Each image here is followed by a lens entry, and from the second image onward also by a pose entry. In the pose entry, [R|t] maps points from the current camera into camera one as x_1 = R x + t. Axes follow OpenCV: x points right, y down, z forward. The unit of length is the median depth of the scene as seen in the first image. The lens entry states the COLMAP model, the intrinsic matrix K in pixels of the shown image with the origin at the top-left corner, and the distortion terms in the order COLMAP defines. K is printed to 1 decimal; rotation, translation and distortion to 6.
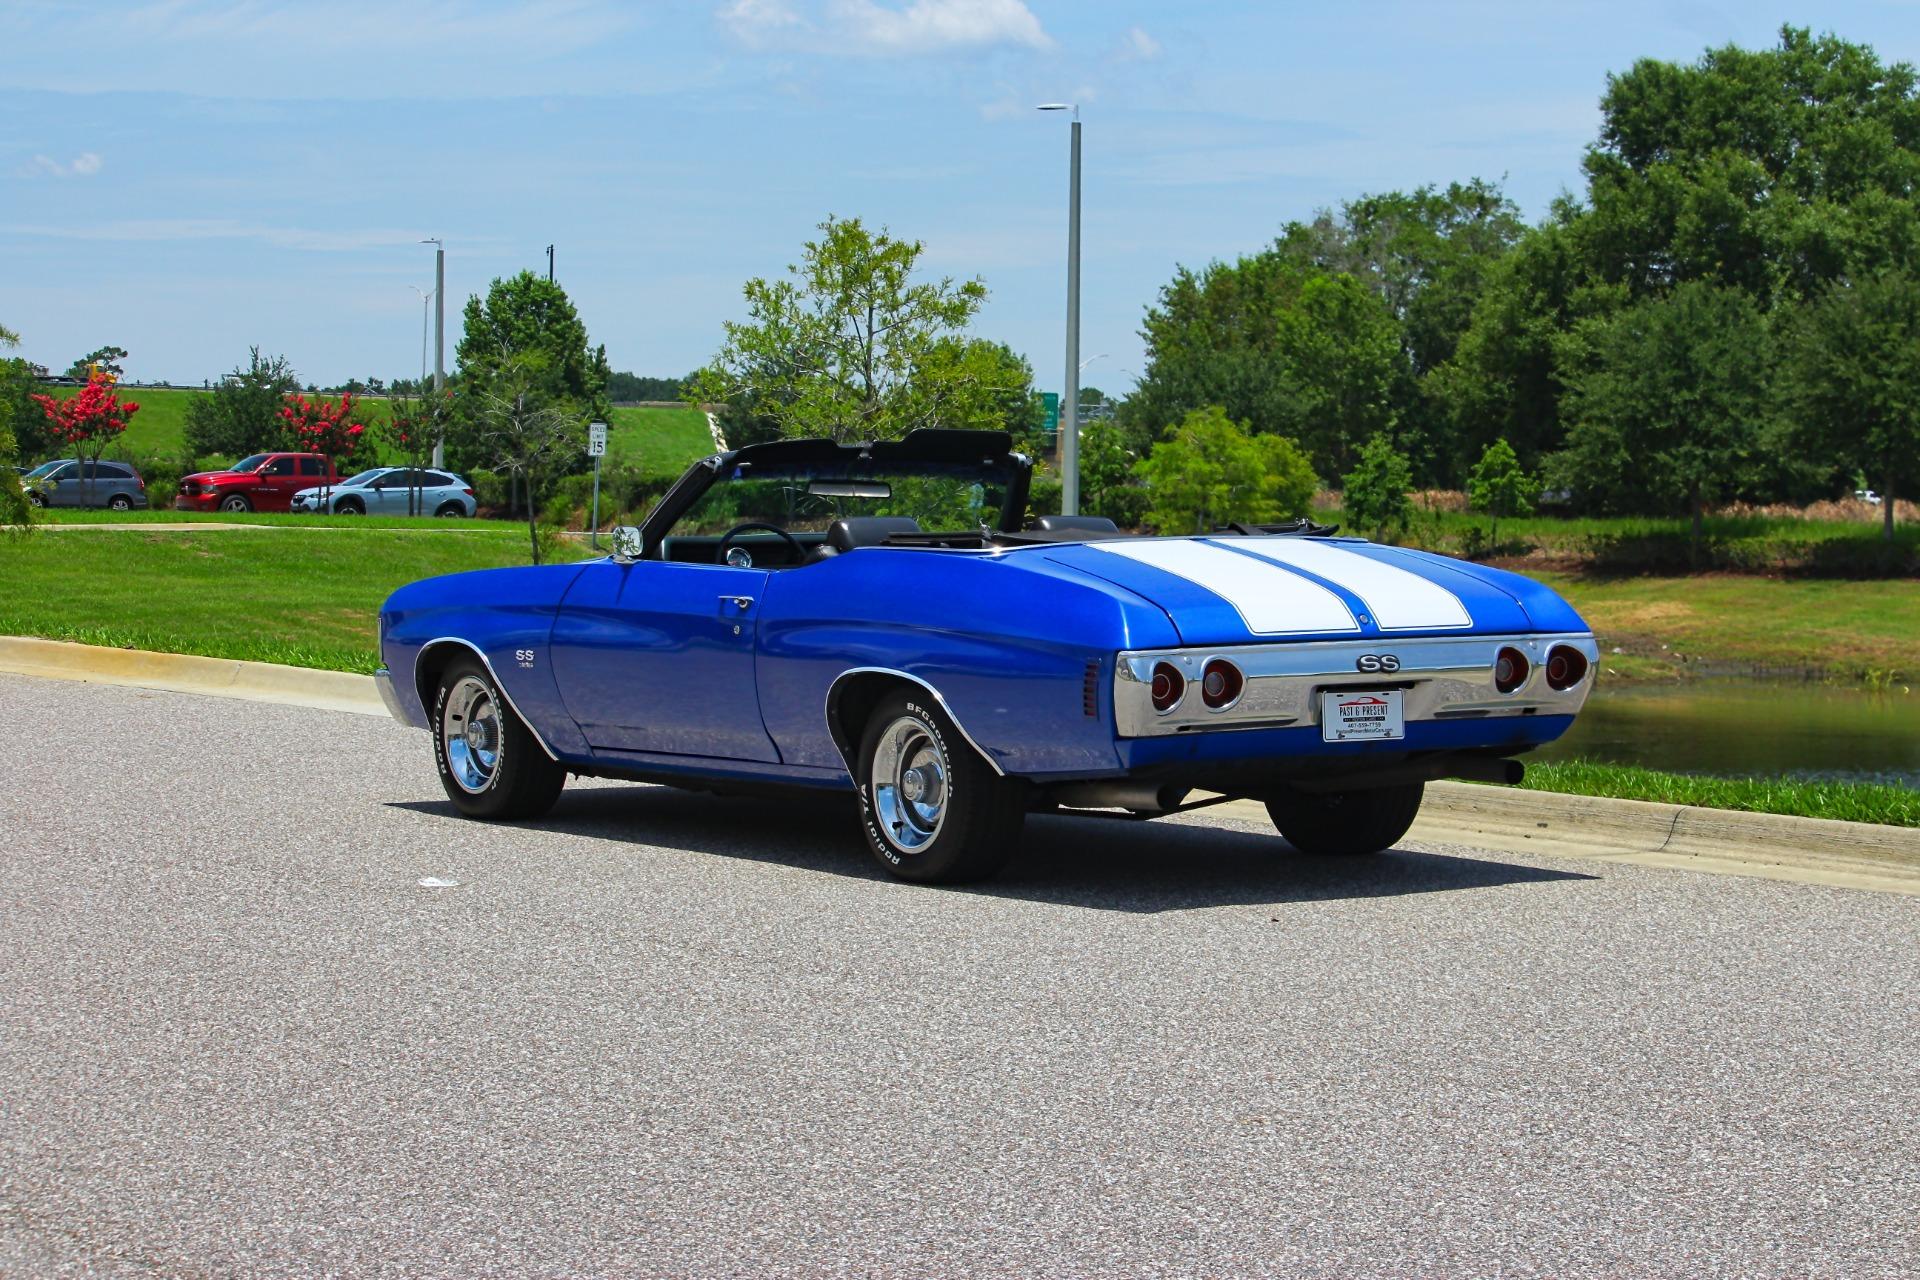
lens RADIAL K [[5767.8, 0, 1020.6], [0, 5767.8, 582.2], [0, 0, 1]] dist [-0.578252, 0.279278]
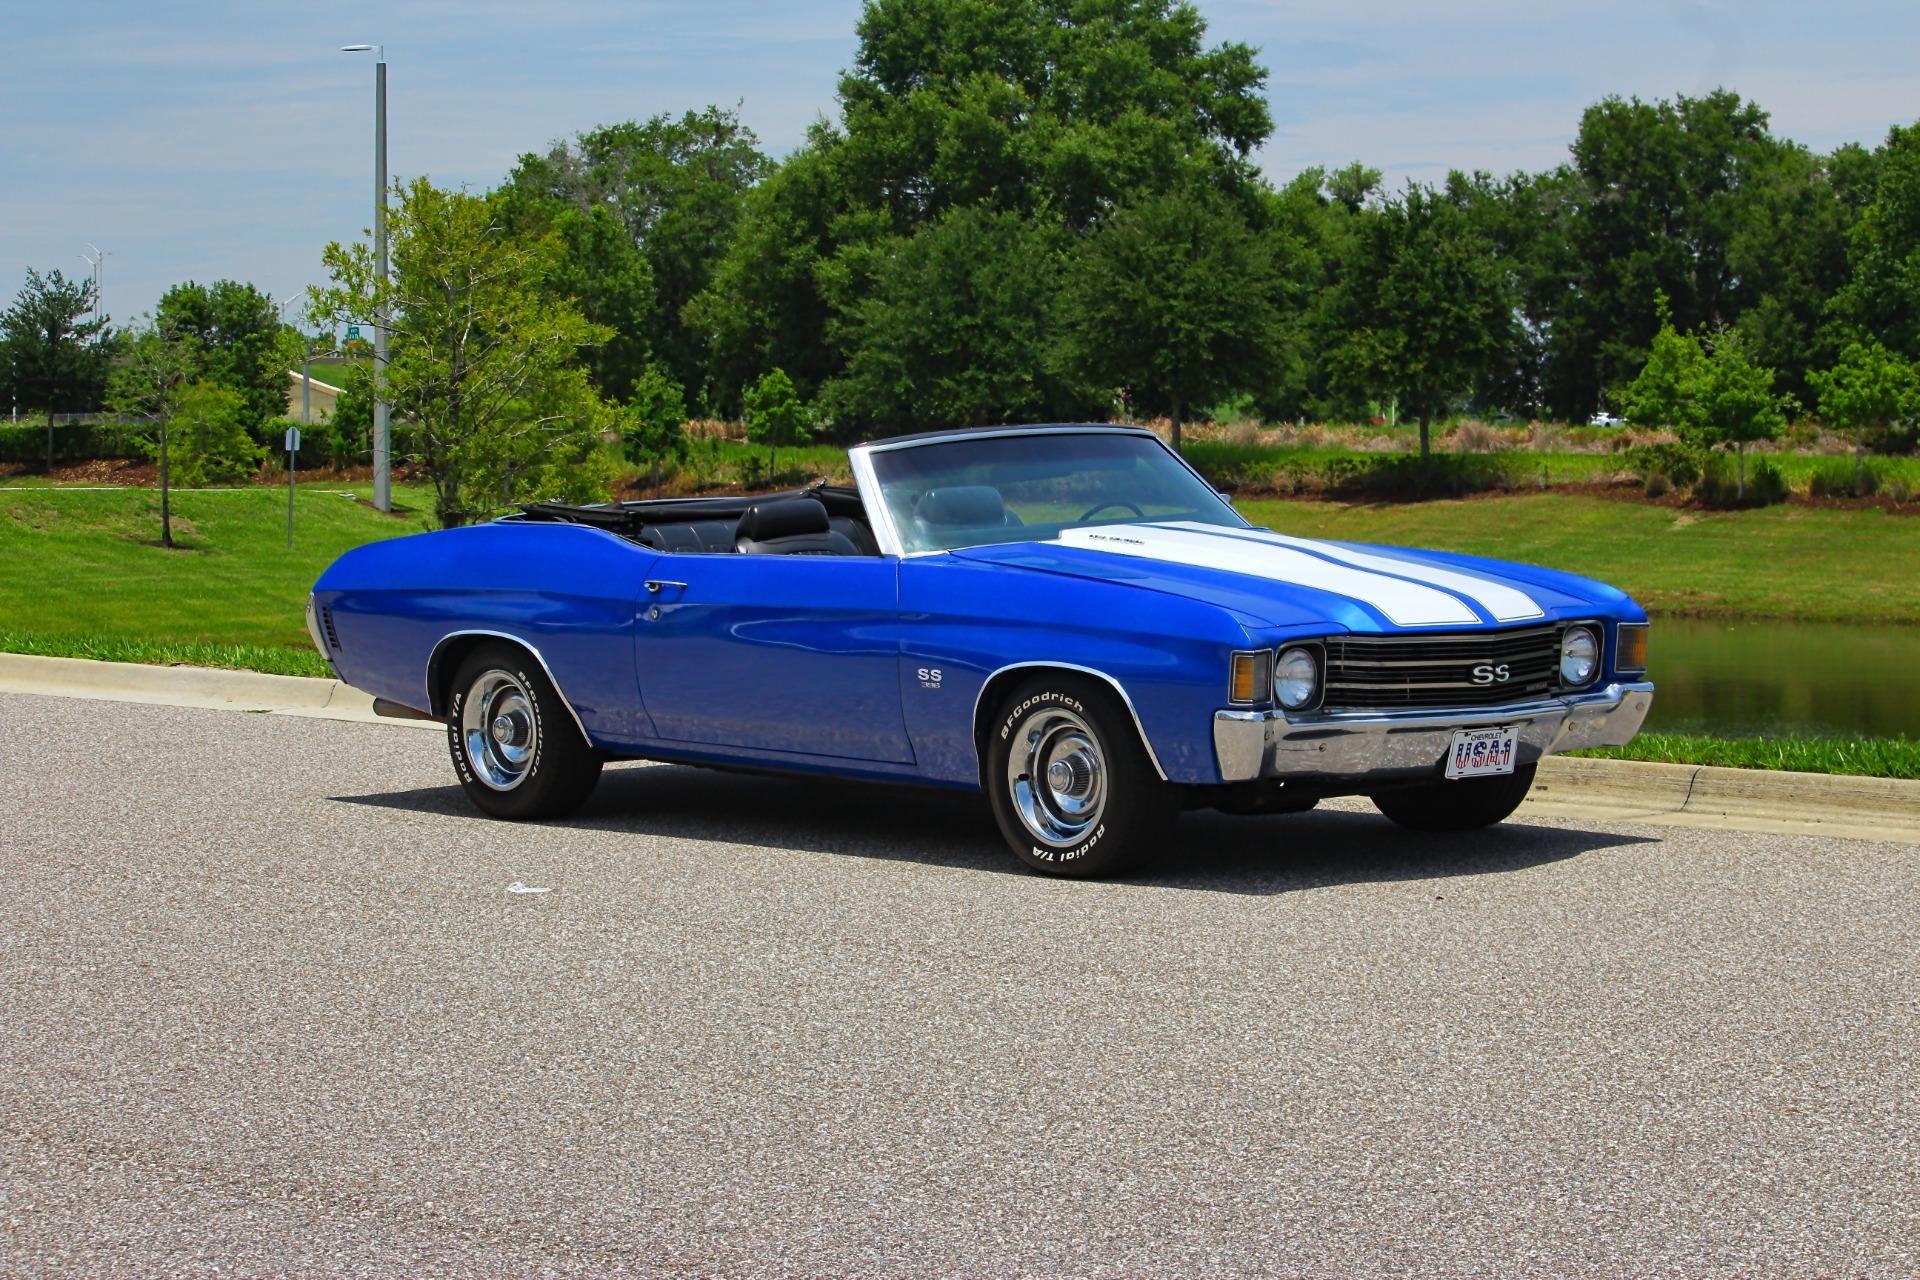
lens RADIAL K [[5773.8, 0, 959.9], [0, 5773.8, 649.5], [0, 0, 1]] dist [-0.668846, 2.880039]
pose [[0.983072, -0.028772, 0.180948, -0.072892], [0.023734, 0.999270, 0.029946, -0.005645], [-0.181678, -0.025144, 0.983037, 0.008115]]
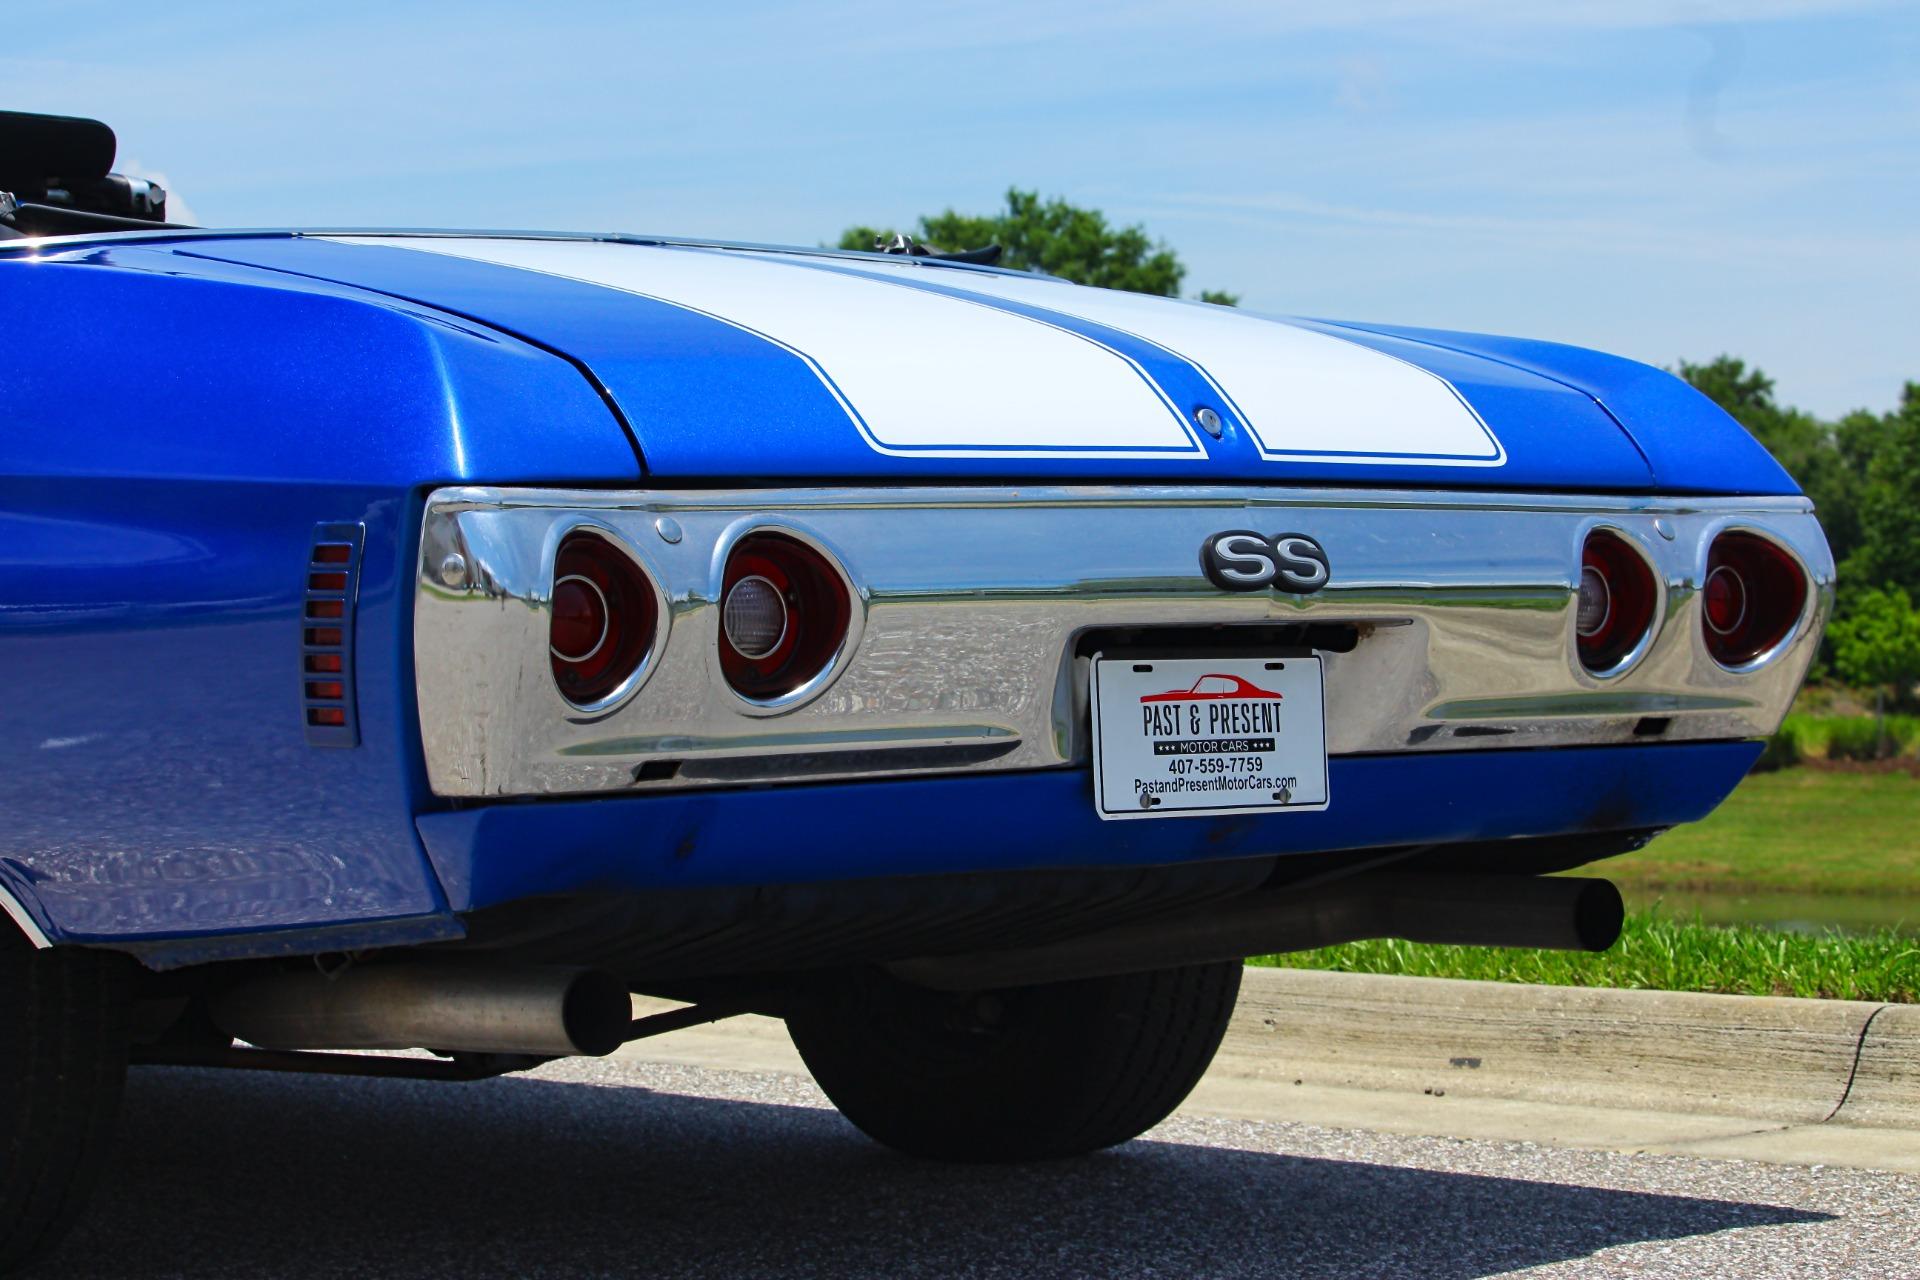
lens RADIAL K [[4683.7, 0, 959.1], [0, 4683.7, 641.6], [0, 0, 1]] dist [-0.464277, 0.044560]
pose [[0.987424, -0.010347, 0.157756, 0.002229], [0.016852, 0.999060, -0.039951, 0.009611], [-0.157194, 0.042107, 0.986670, 0.259145]]
